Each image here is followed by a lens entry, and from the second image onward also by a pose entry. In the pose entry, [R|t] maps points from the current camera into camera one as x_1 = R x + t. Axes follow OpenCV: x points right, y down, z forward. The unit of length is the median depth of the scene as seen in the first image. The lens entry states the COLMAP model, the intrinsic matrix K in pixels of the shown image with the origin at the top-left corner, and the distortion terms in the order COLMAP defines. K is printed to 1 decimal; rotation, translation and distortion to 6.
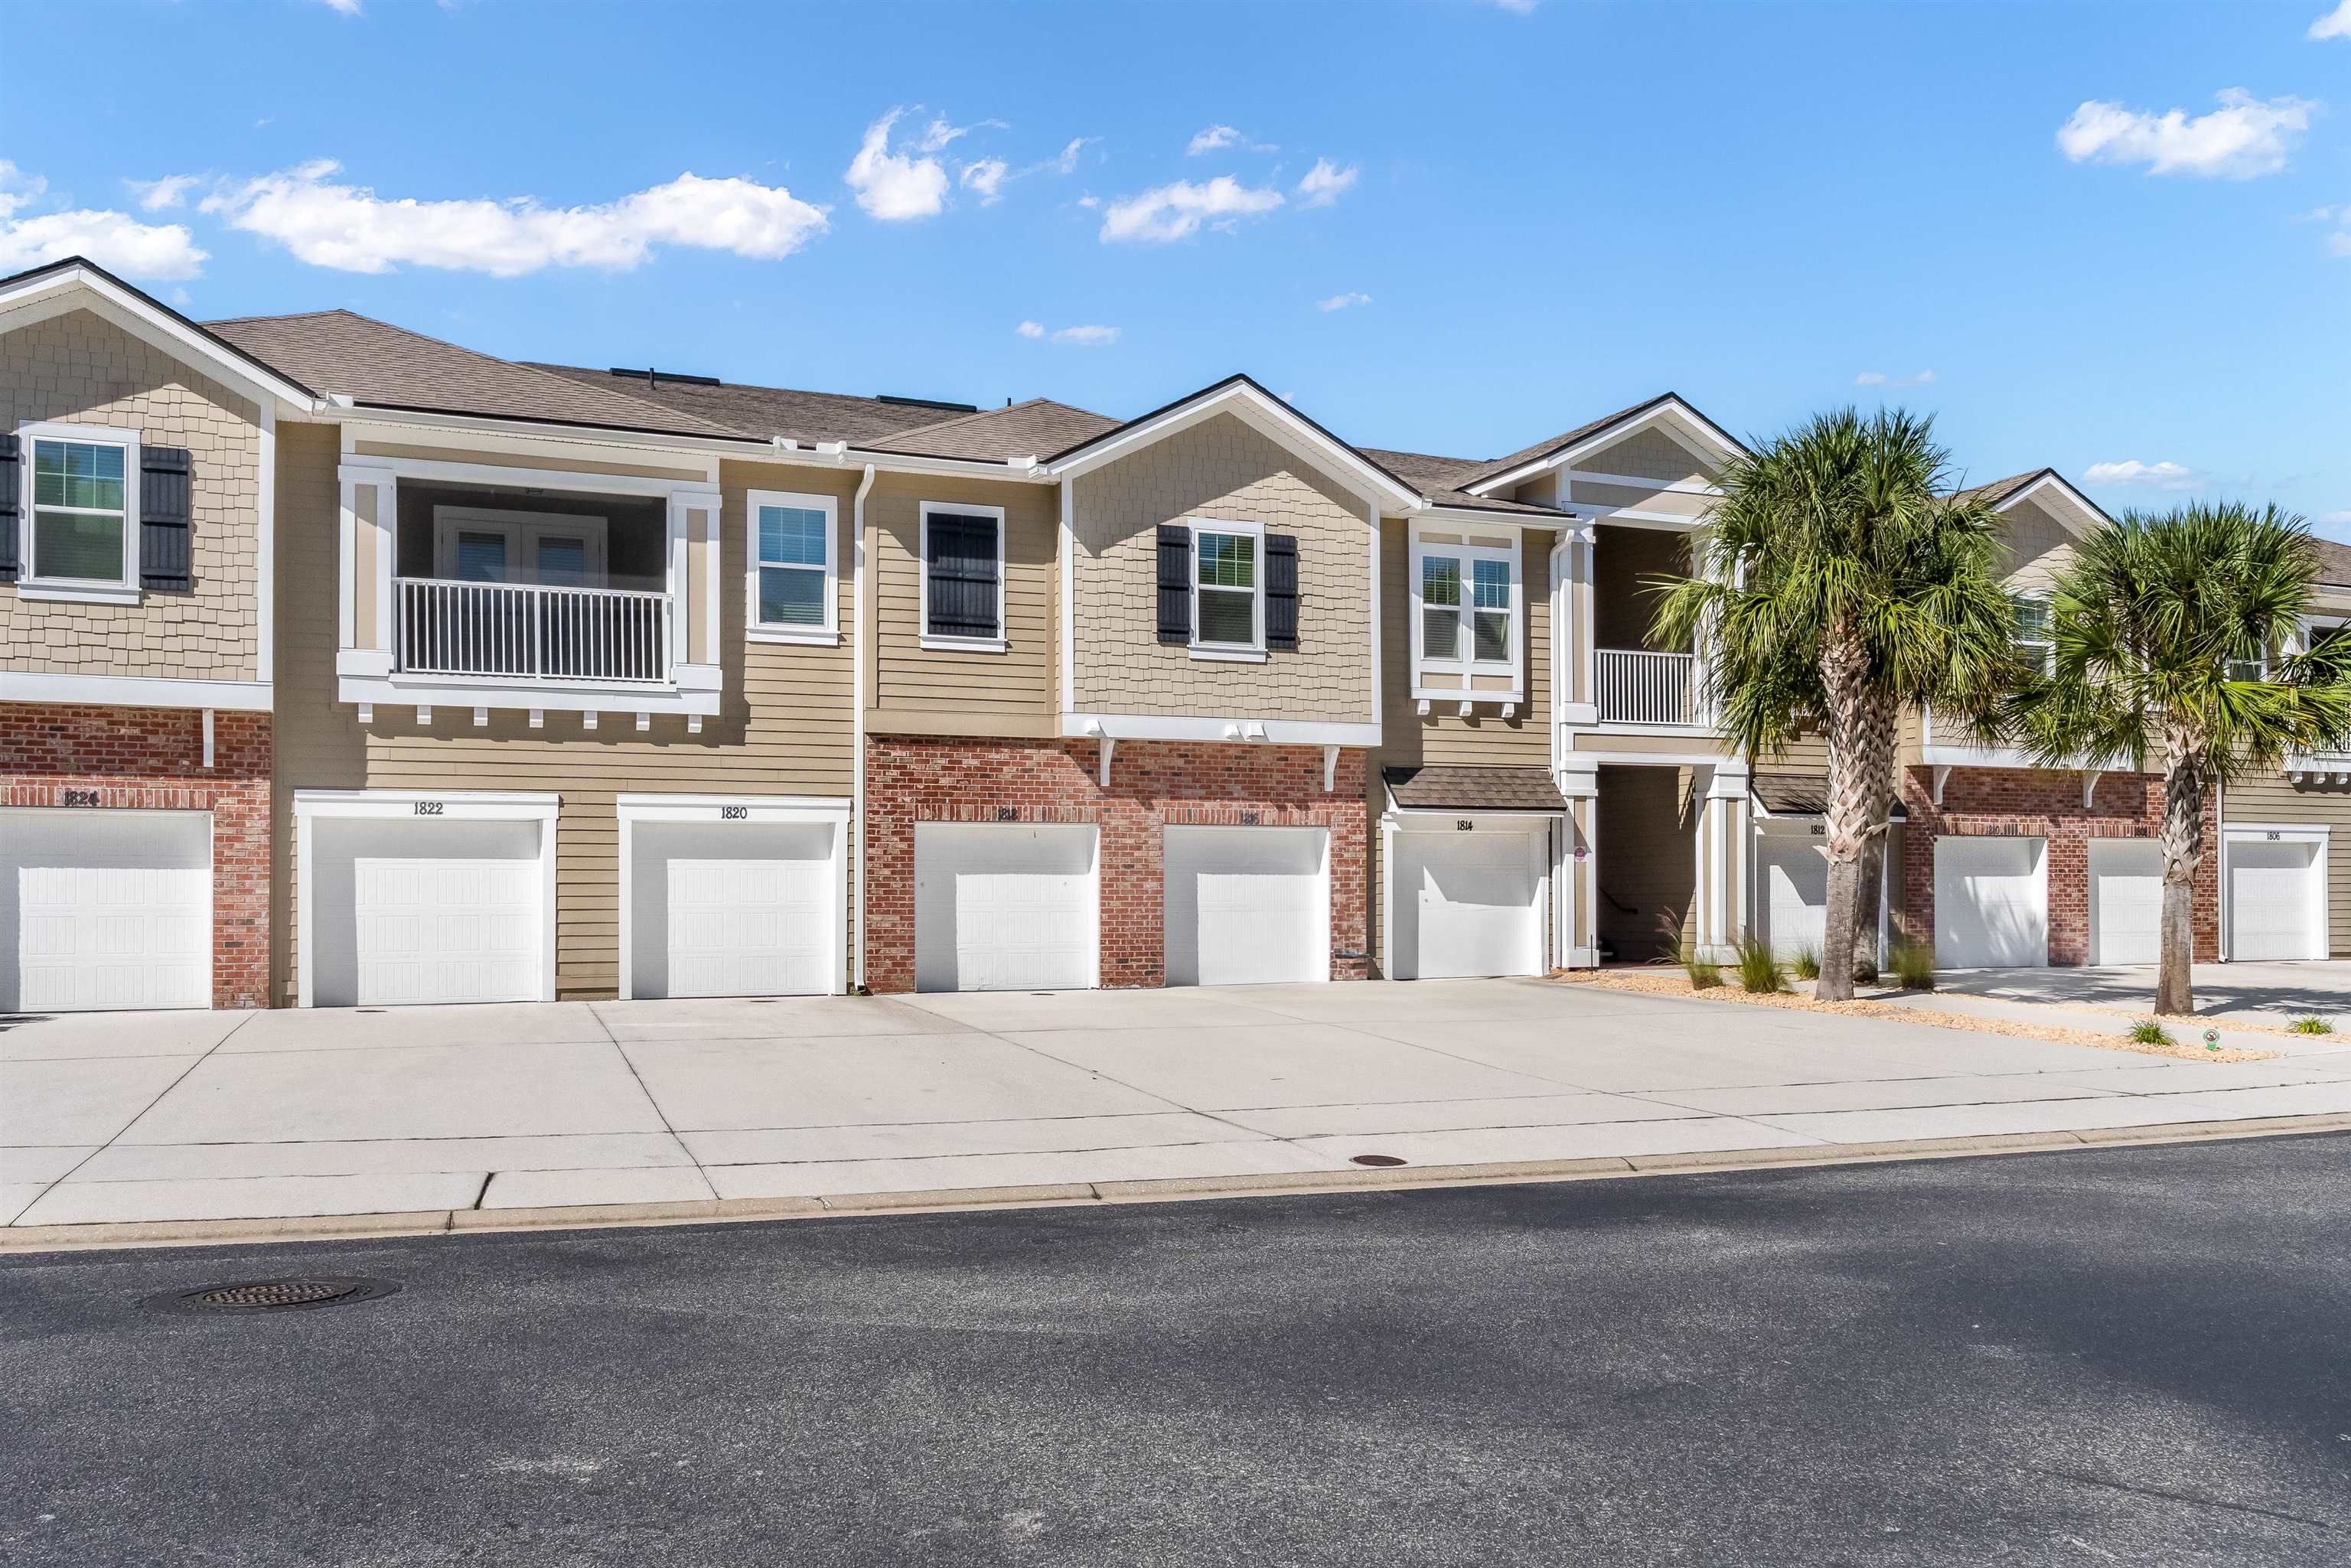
lens RADIAL K [[1807.9, 0, 1173.2], [0, 1807.9, 853.8], [0, 0, 1]] dist [-0.004361, -0.002537]
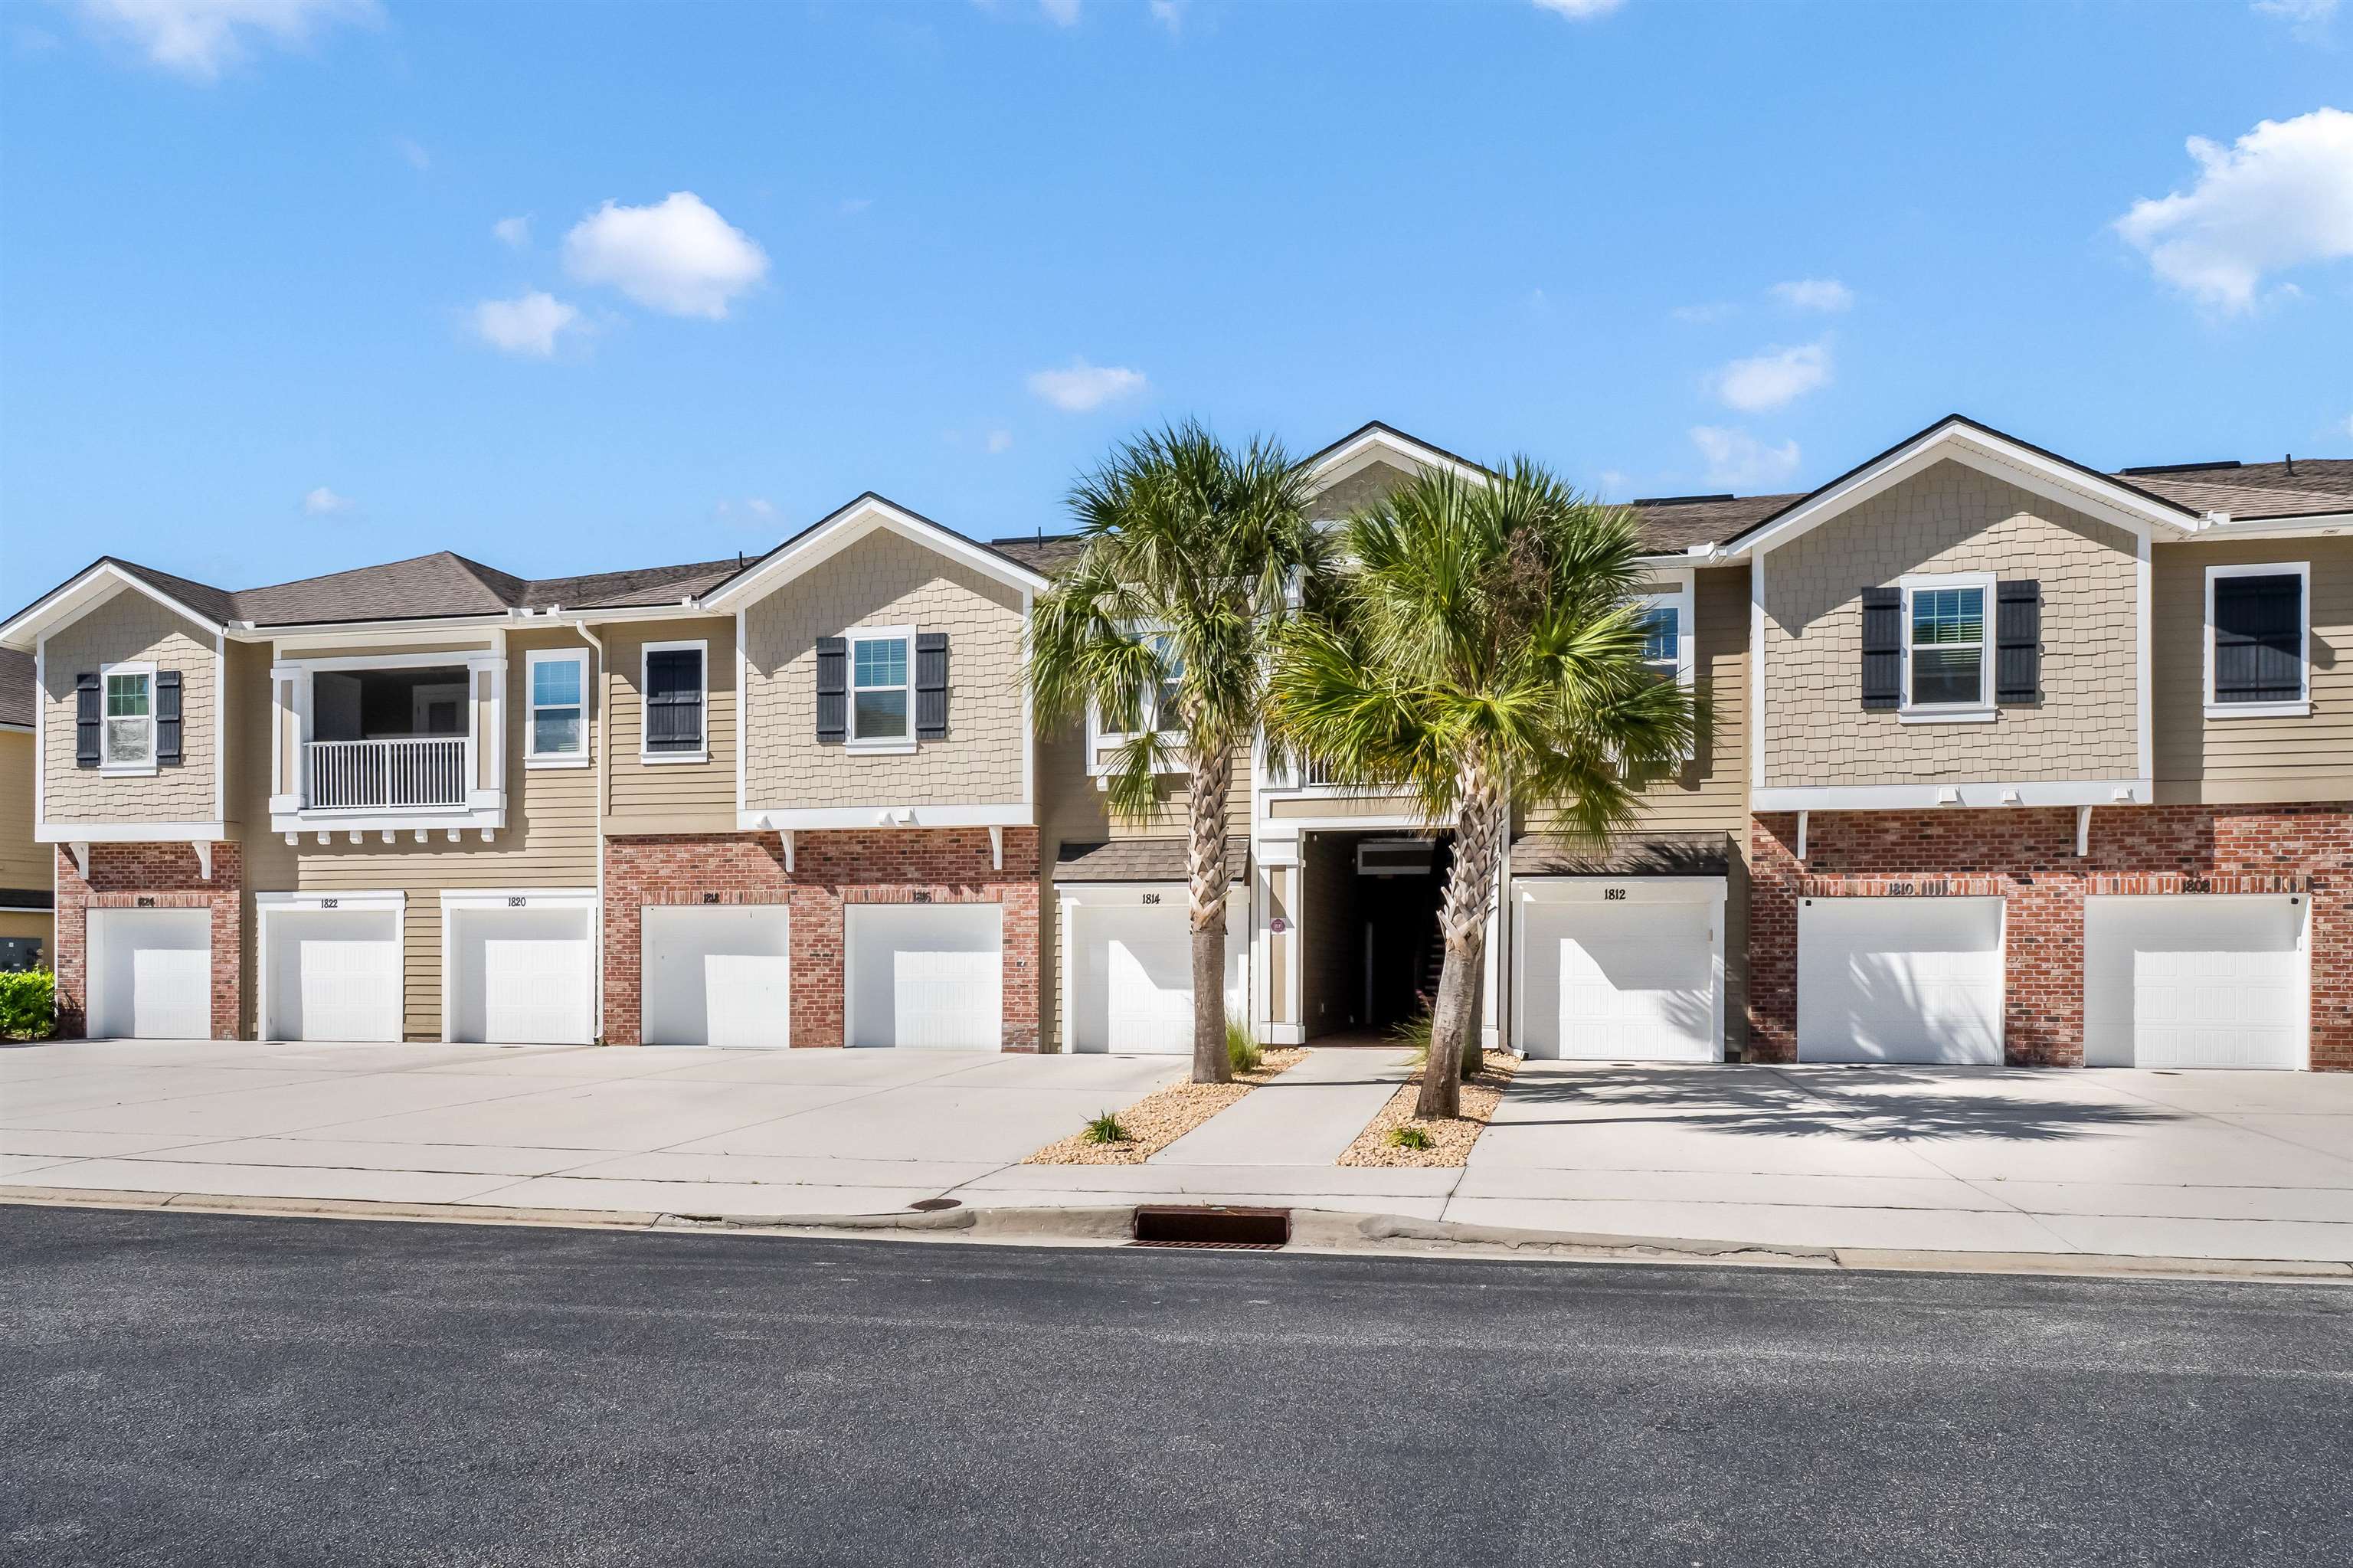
lens RADIAL K [[1611.9, 0, 1178.9], [0, 1611.9, 947.0], [0, 0, 1]] dist [0.004598, 0.003130]
pose [[0.813531, -0.003415, -0.581512, 0.784689], [0.008656, 0.999943, 0.006237, 0.006197], [0.581458, -0.010107, 0.813514, 0.320799]]
